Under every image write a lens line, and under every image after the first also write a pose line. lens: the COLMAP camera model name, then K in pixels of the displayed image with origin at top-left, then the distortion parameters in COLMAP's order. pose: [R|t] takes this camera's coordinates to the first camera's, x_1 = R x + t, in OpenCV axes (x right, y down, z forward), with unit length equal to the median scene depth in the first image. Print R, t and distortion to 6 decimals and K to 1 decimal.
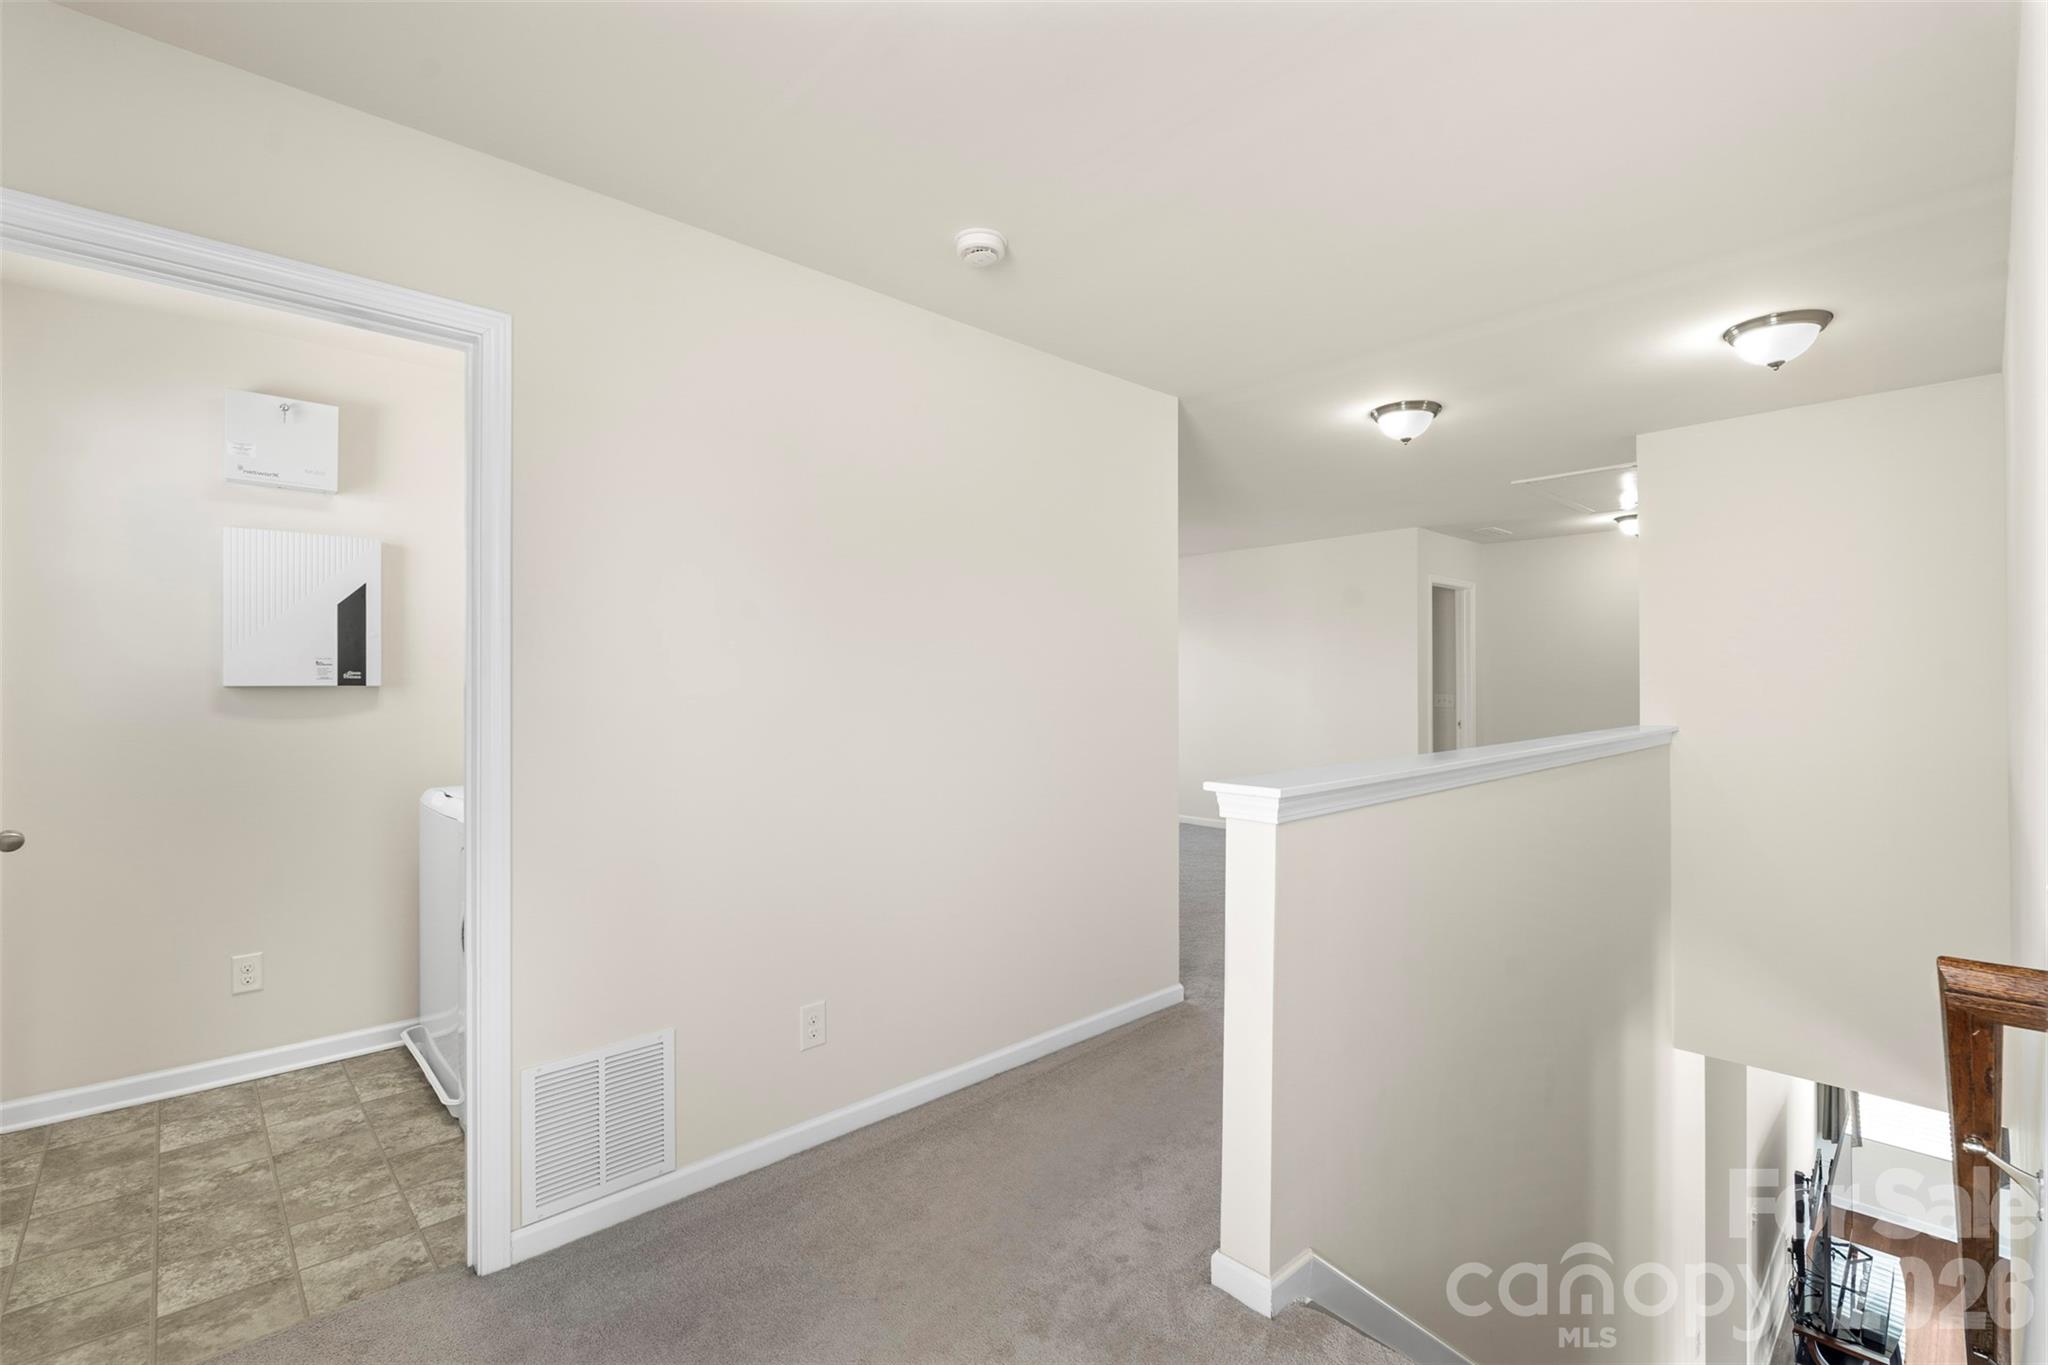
lens RADIAL K [[902.3, 0, 1018.9], [0, 902.3, 679.4], [0, 0, 1]] dist [-0.002028, -0.000519]
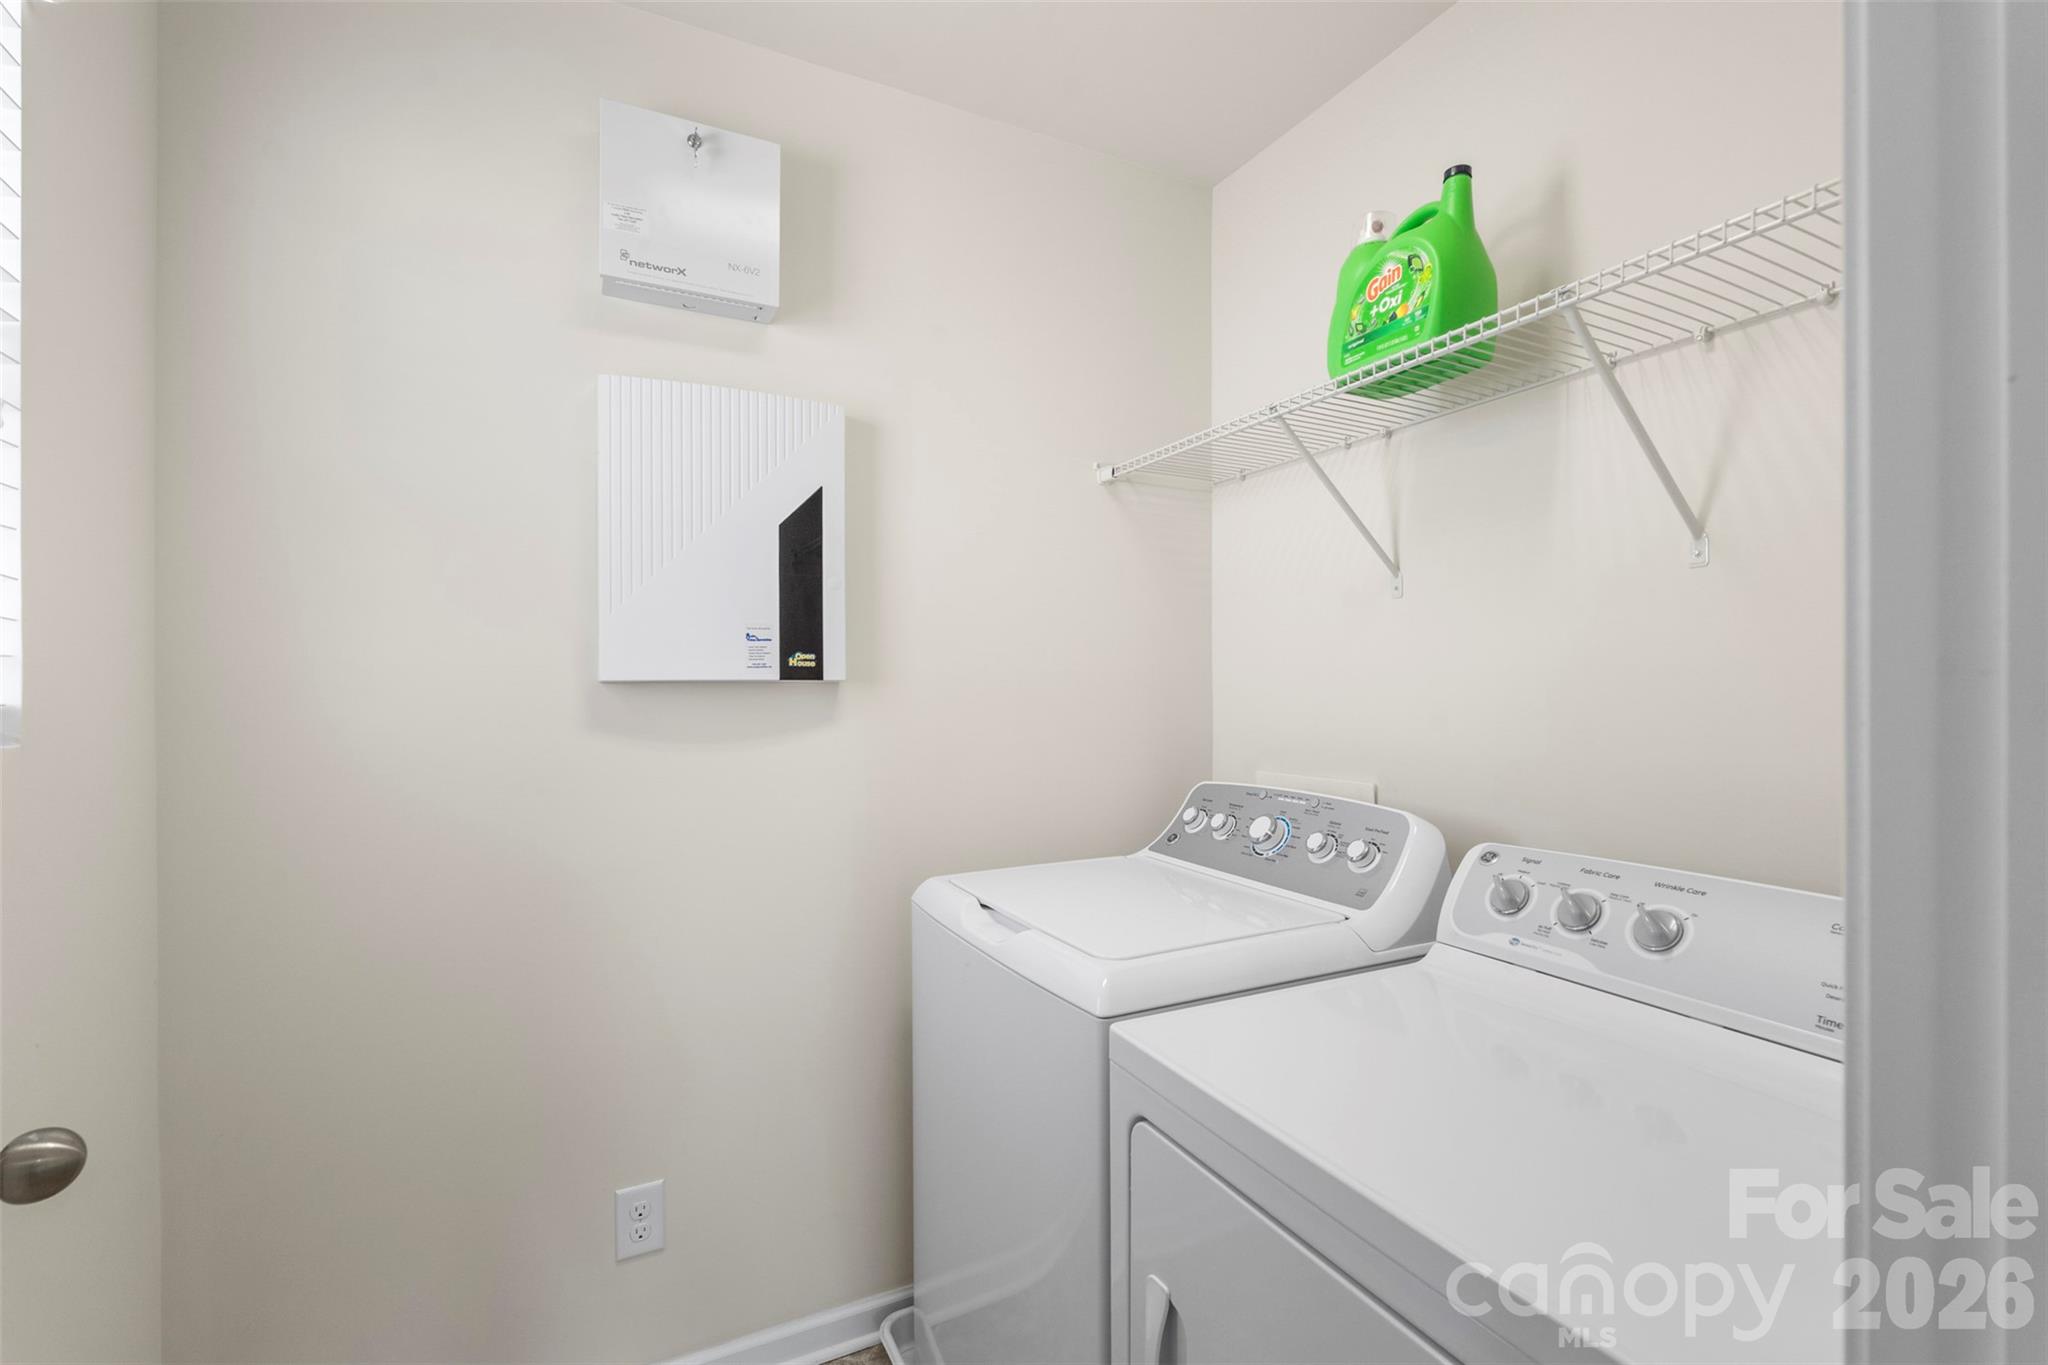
lens RADIAL K [[902.3, 0, 1033.0], [0, 902.3, 685.5], [0, 0, 1]] dist [-0.002028, -0.000519]
pose [[0.962995, 0.002397, -0.269508, -0.467761], [0.000510, 0.999942, 0.010714, 0.004651], [0.269518, -0.010455, 0.962939, 0.527362]]
